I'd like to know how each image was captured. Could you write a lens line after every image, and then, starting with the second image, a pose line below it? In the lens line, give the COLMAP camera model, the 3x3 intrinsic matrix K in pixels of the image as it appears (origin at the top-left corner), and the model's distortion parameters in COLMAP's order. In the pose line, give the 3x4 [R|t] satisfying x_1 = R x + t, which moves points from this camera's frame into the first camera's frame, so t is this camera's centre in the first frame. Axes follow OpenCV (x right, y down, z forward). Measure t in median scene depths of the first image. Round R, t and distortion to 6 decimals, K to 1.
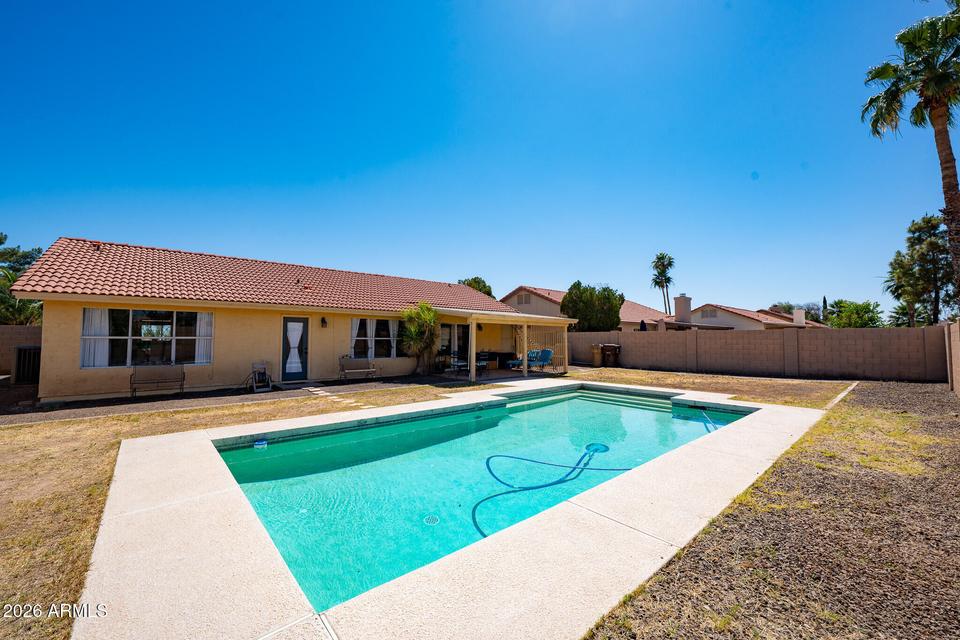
lens RADIAL K [[374.7, 0, 480.0], [0, 374.7, 320.0], [0, 0, 1]] dist [-0.018040, 0.000069]
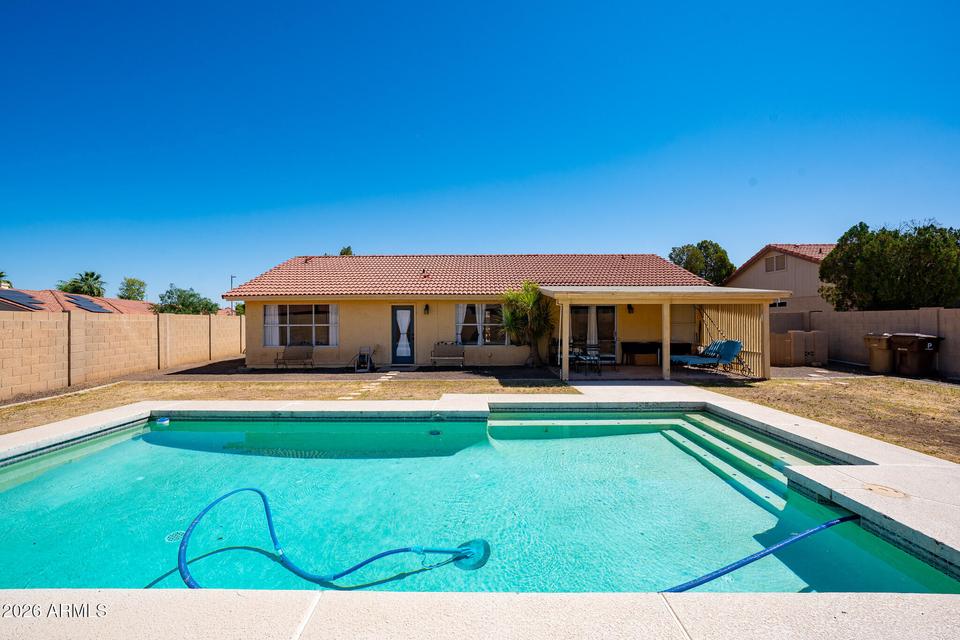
lens RADIAL K [[374.7, 0, 480.0], [0, 374.7, 320.0], [0, 0, 1]] dist [-0.018040, 0.000069]
pose [[0.745019, -0.008718, -0.666987, 0.360525], [0.038568, 0.998805, 0.030025, 0.010490], [0.665928, -0.048094, 0.744465, 0.320864]]
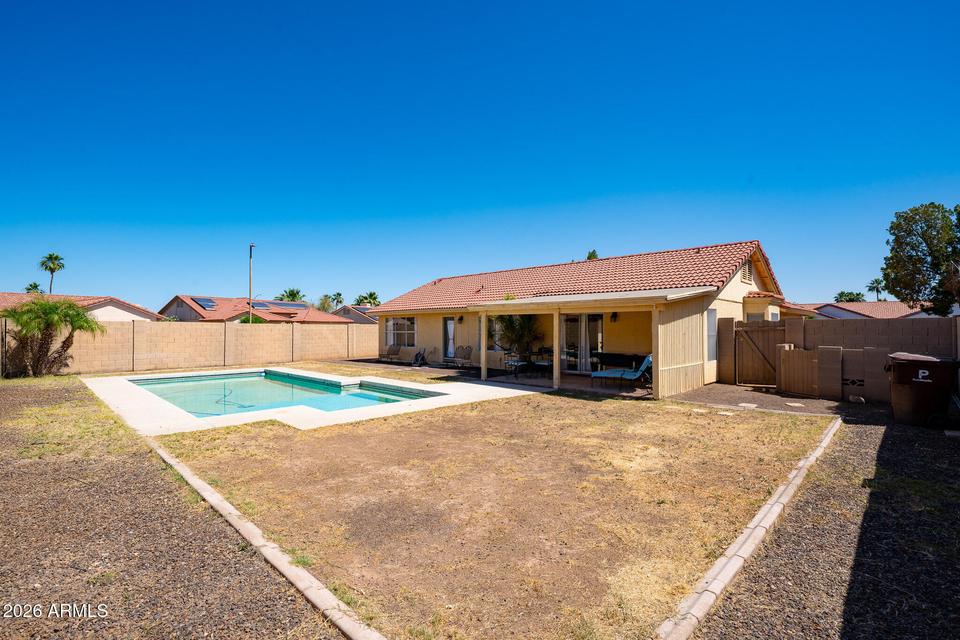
lens RADIAL K [[440.0, 0, 480.0], [0, 440.0, 320.0], [0, 0, 1]] dist [-0.012377, -0.000033]
pose [[0.077457, -0.025327, -0.996674, 1.036215], [0.047104, 0.998654, -0.021717, 0.041322], [0.995882, -0.045265, 0.078546, 0.914028]]
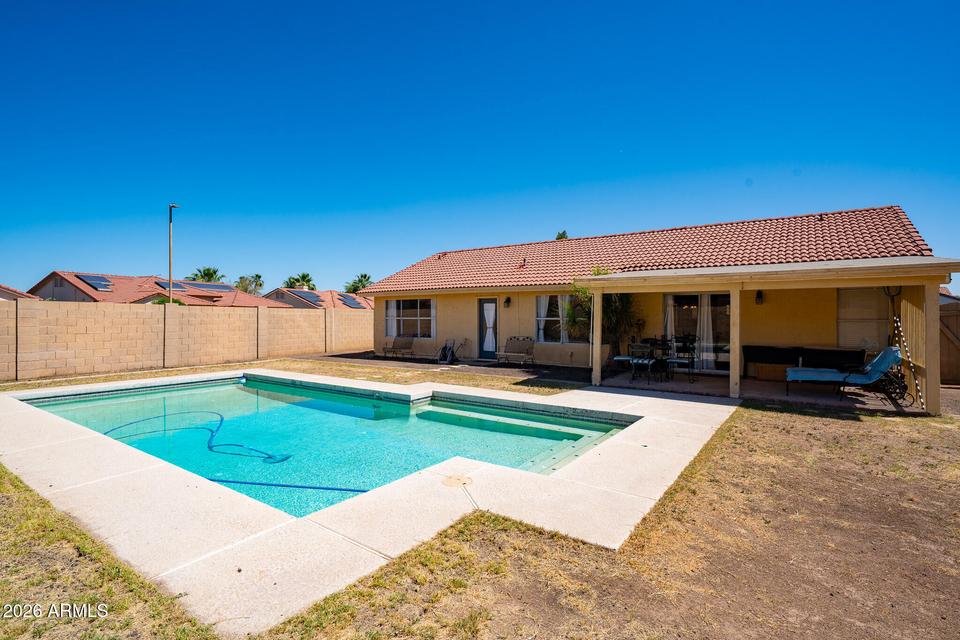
lens RADIAL K [[463.5, 0, 480.0], [0, 463.5, 320.0], [0, 0, 1]] dist [0.001024, 0.000156]
pose [[0.230423, 0.001657, -0.973089, 0.703267], [0.045642, 0.998880, 0.012509, 0.033111], [0.972020, -0.047296, 0.230089, 0.630228]]
